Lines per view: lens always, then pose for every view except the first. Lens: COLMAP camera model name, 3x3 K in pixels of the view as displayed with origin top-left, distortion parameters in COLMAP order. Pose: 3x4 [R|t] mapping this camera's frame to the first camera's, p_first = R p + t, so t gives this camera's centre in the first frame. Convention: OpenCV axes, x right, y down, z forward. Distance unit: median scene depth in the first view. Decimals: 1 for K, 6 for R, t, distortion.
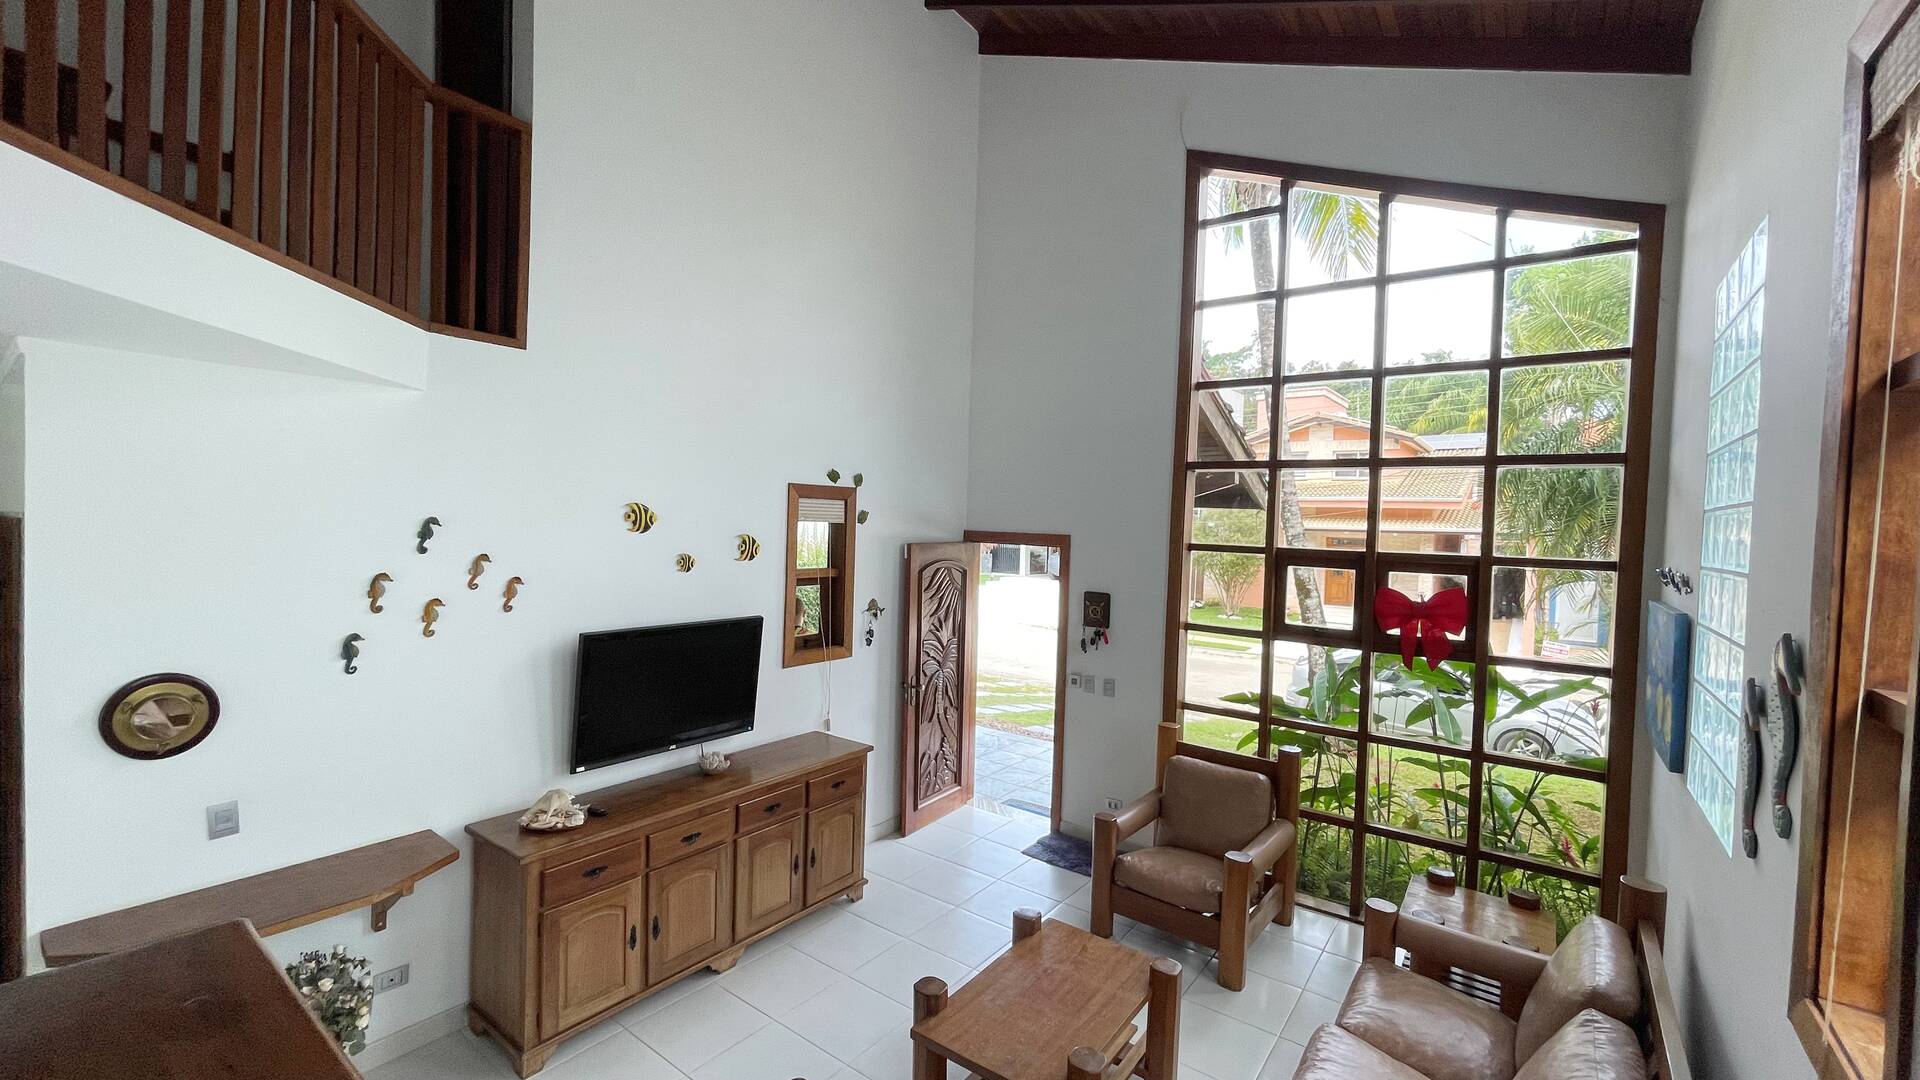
lens RADIAL K [[773.9, 0, 949.7], [0, 773.9, 536.3], [0, 0, 1]] dist [0.000640, -0.000389]
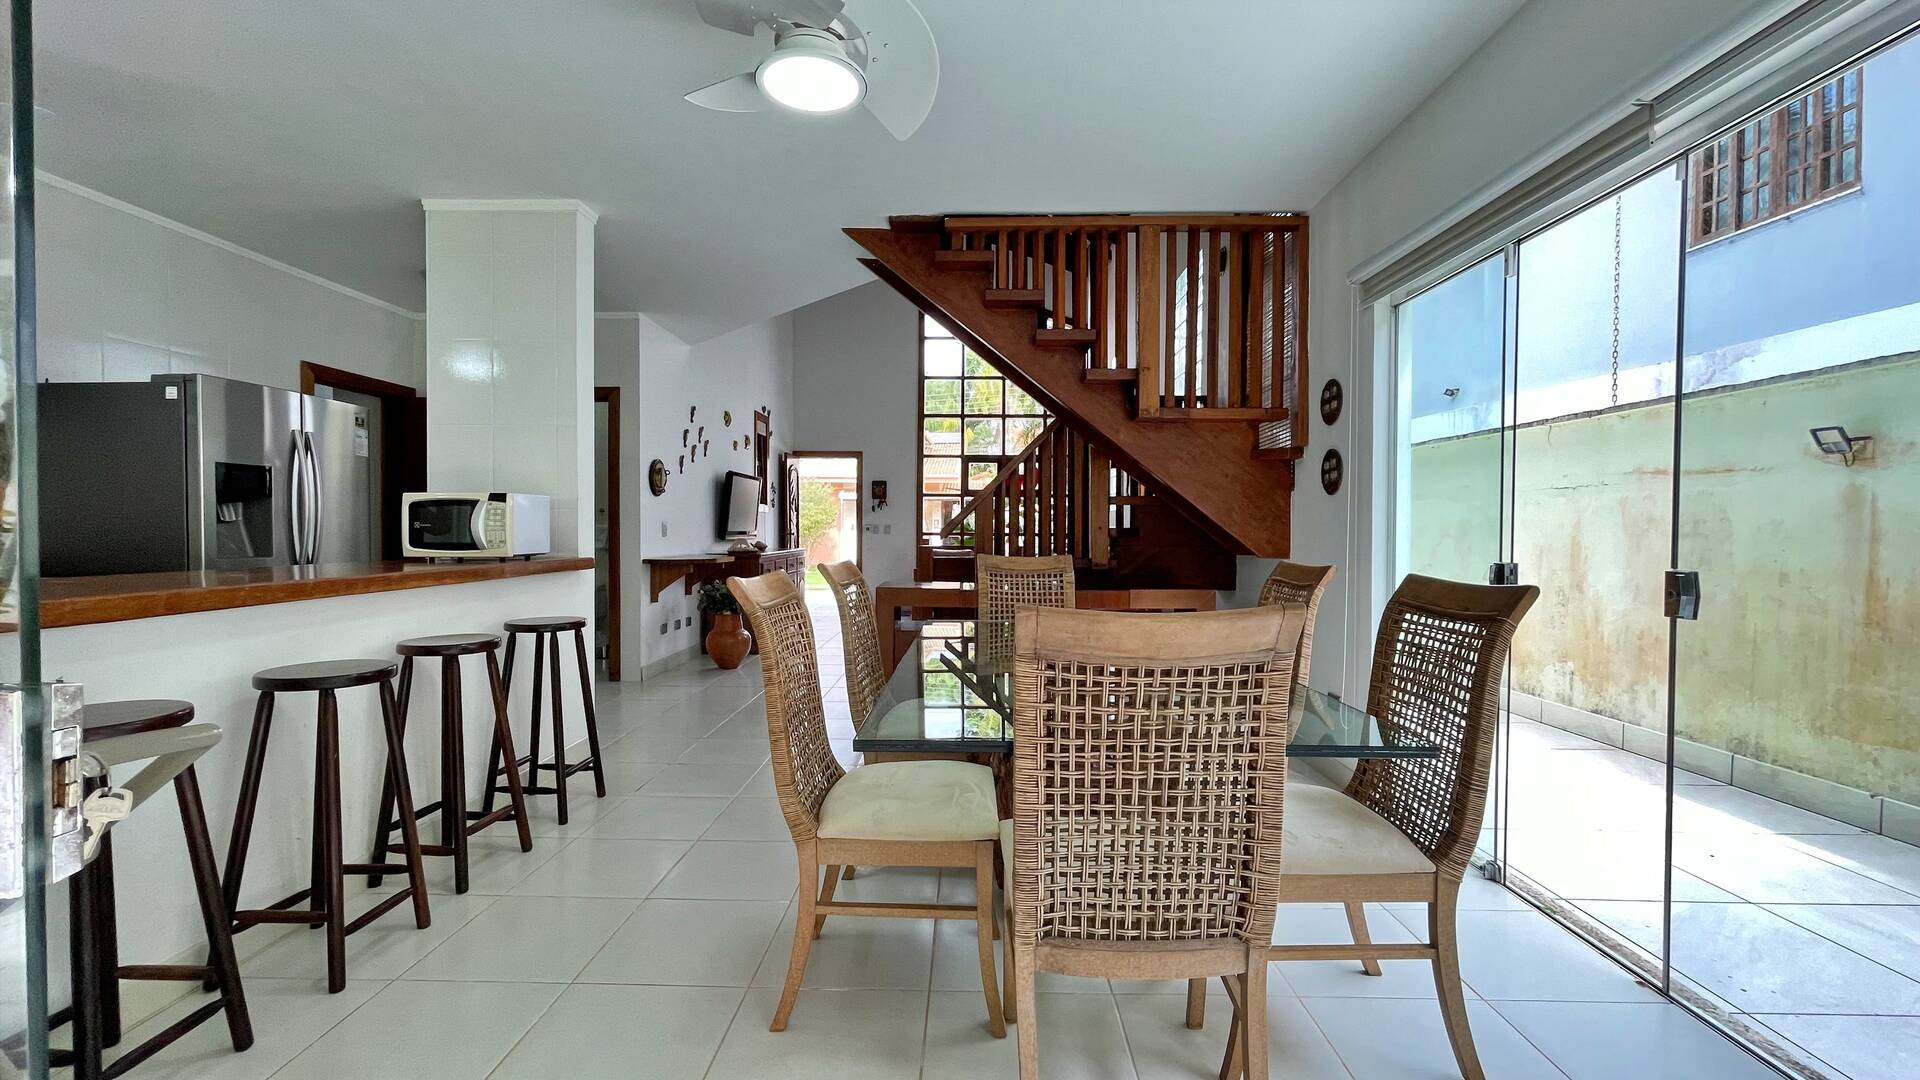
lens RADIAL K [[783.8, 0, 968.4], [0, 783.8, 541.7], [0, 0, 1]] dist [0.000793, 0.000095]
pose [[0.800494, -0.035842, 0.598268, -0.979019], [0.030683, 0.999352, 0.018816, 0.236830], [-0.598555, 0.003294, 0.801075, -0.842820]]
